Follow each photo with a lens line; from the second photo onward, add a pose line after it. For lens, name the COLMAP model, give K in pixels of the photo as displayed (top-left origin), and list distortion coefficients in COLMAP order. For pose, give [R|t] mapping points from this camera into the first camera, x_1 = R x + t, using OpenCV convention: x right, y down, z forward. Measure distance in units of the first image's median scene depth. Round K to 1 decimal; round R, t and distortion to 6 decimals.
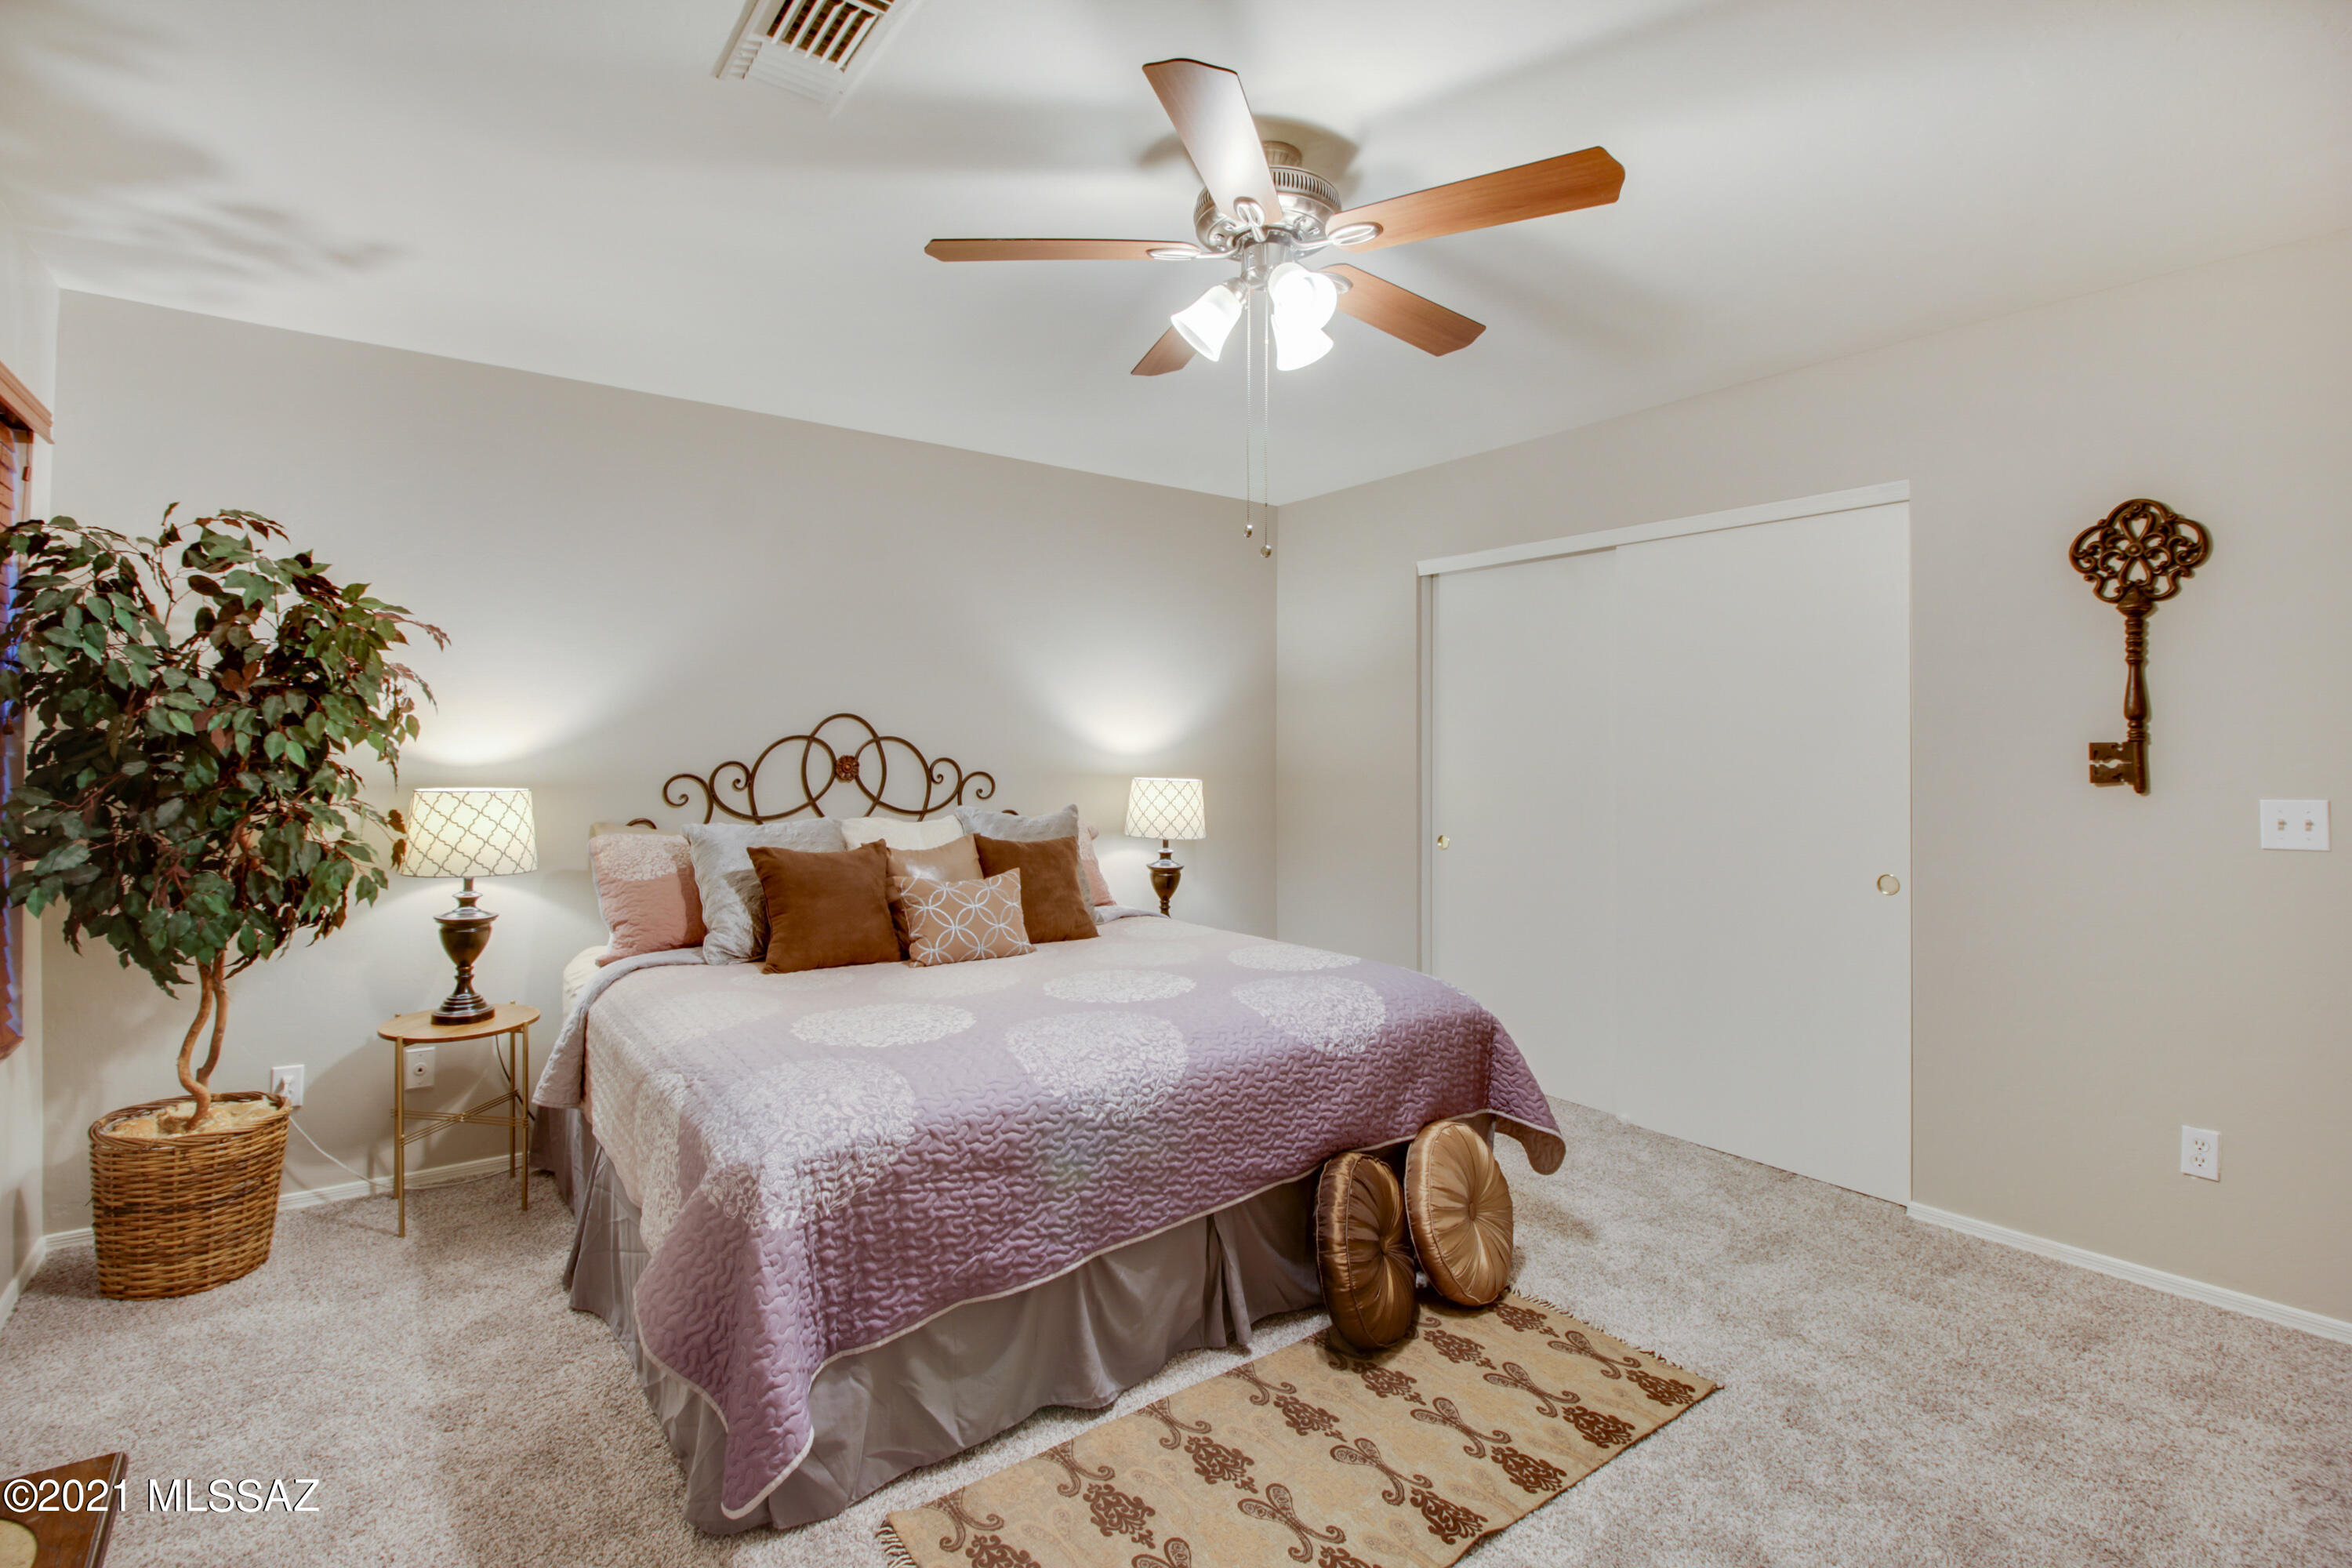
lens RADIAL K [[1069.1, 0, 1219.6], [0, 1069.1, 757.0], [0, 0, 1]] dist [-0.147558, 0.025079]
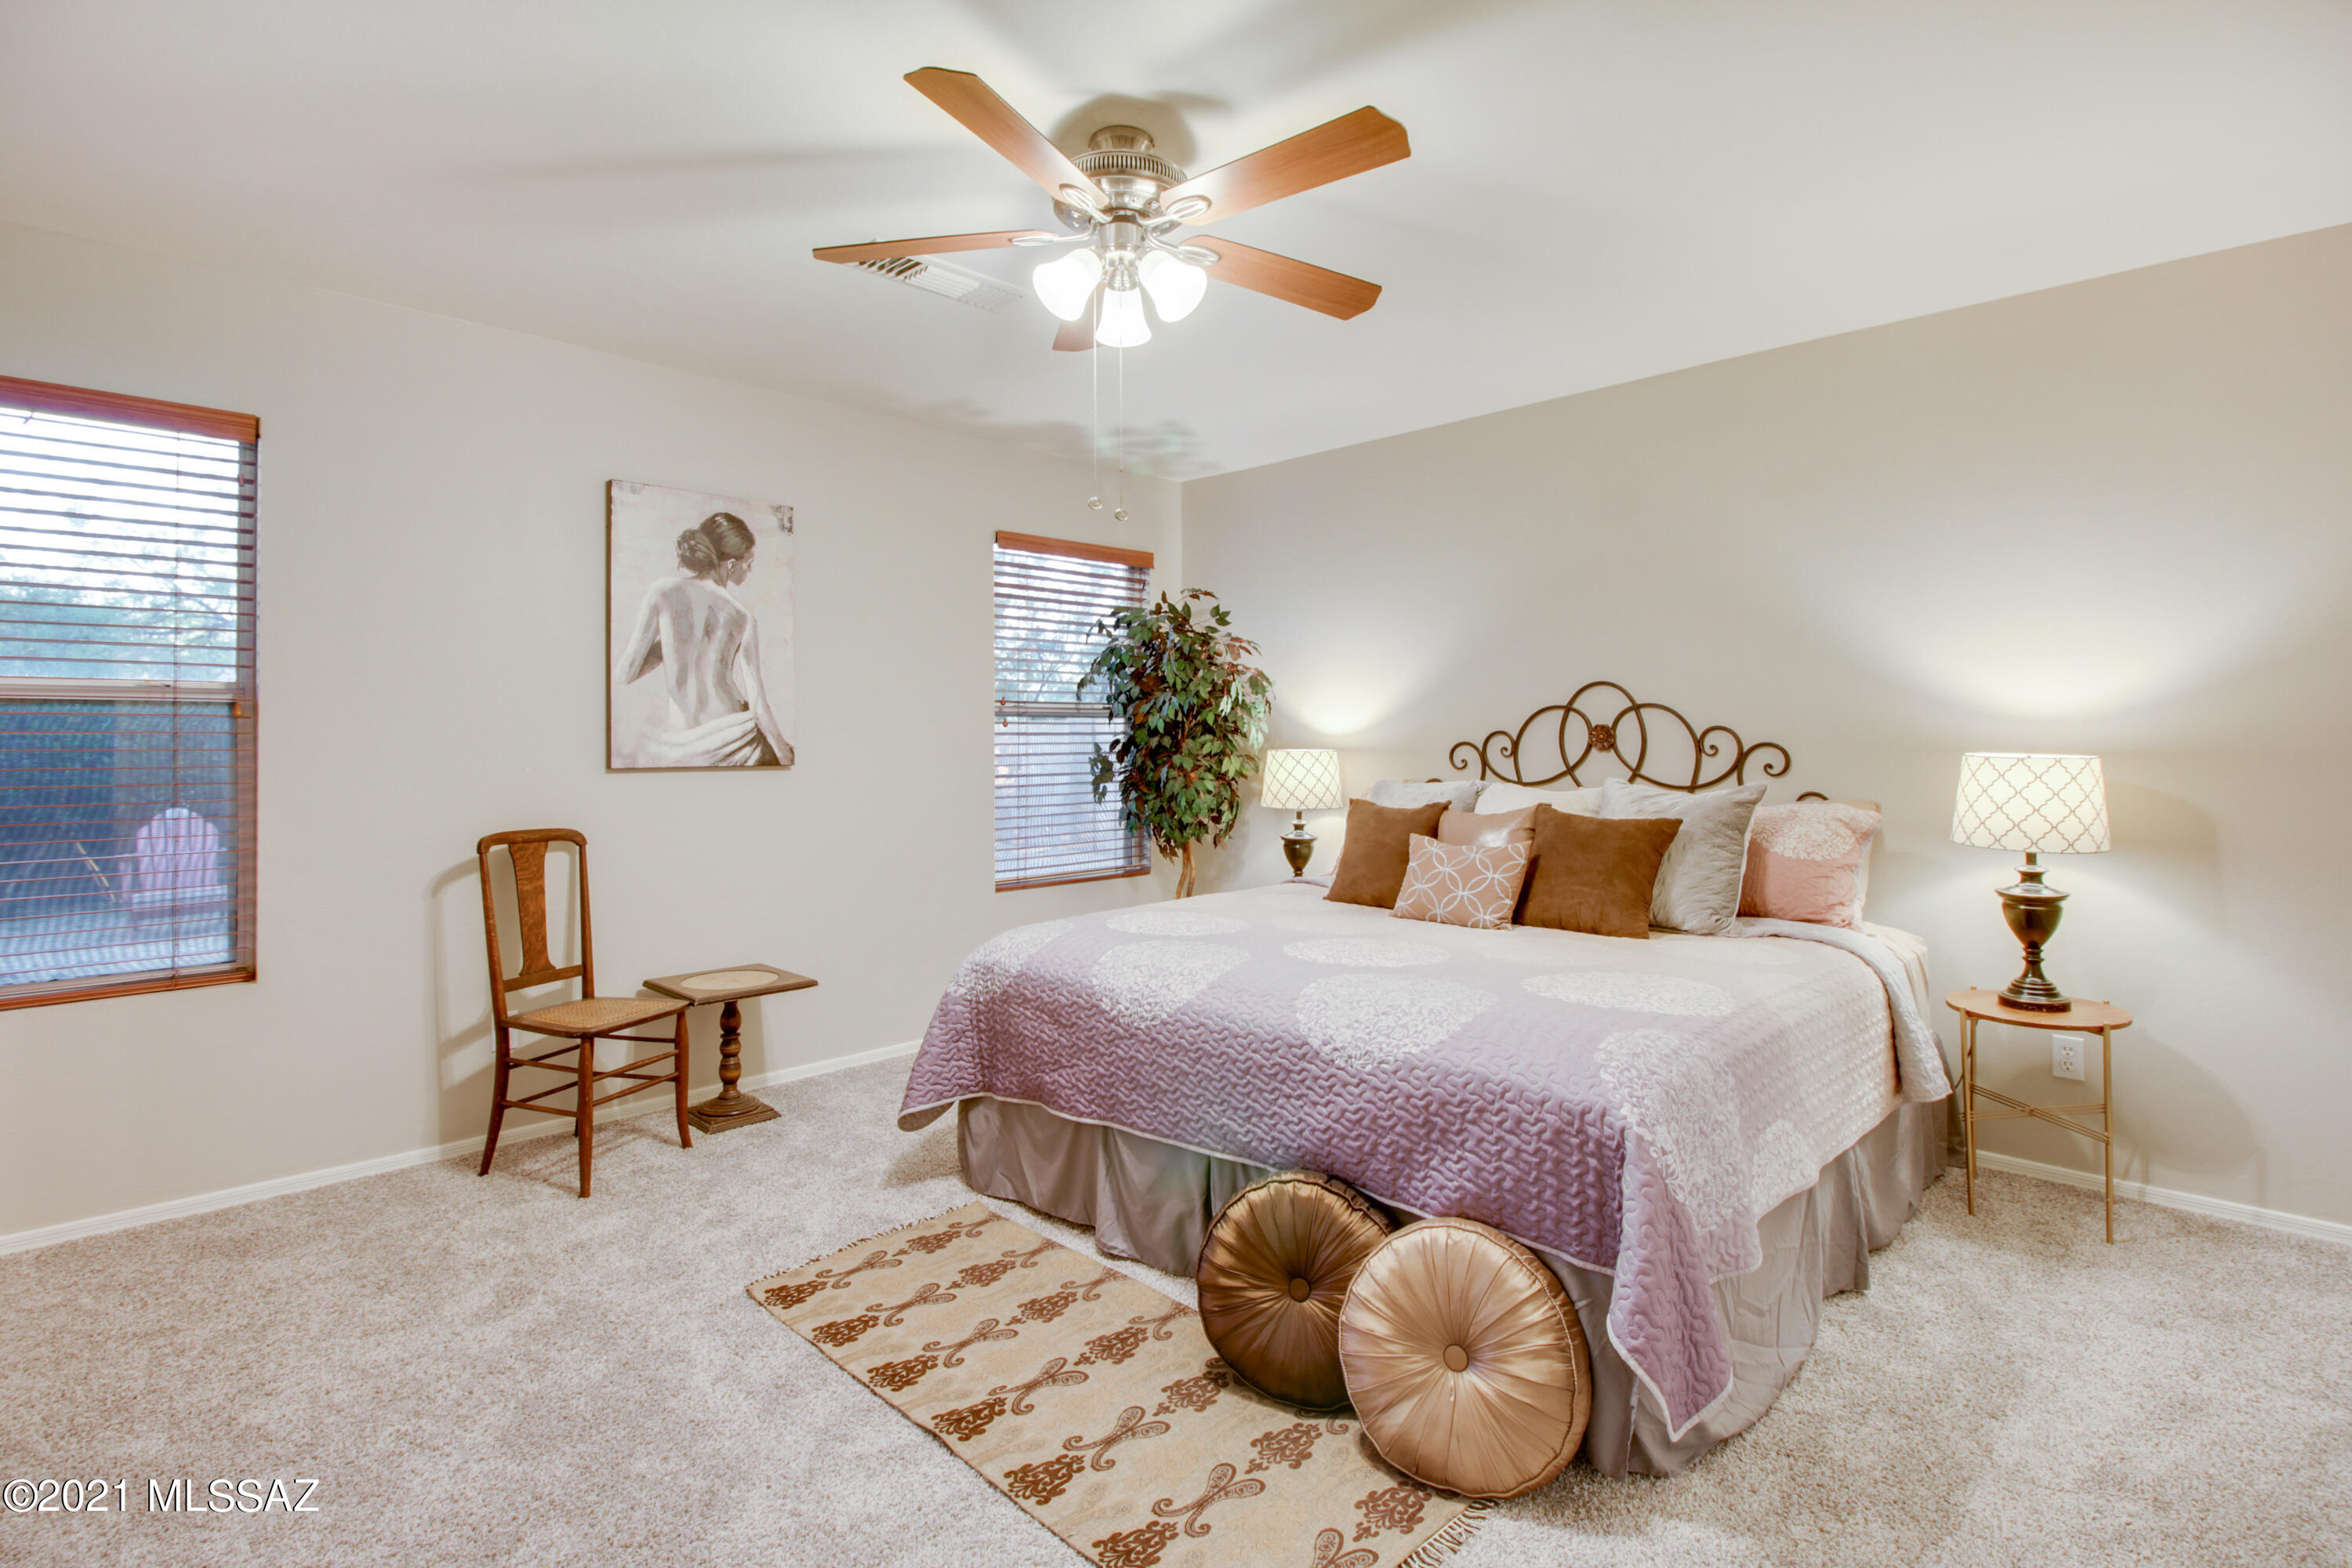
lens RADIAL K [[1120.2, 0, 1170.0], [0, 1120.2, 717.4], [0, 0, 1]] dist [-0.076699, -0.000398]
pose [[0.134735, -0.008034, -0.990849, 0.604942], [0.008136, 0.999942, -0.007002, -0.004721], [0.990848, -0.007118, 0.134792, 0.432299]]
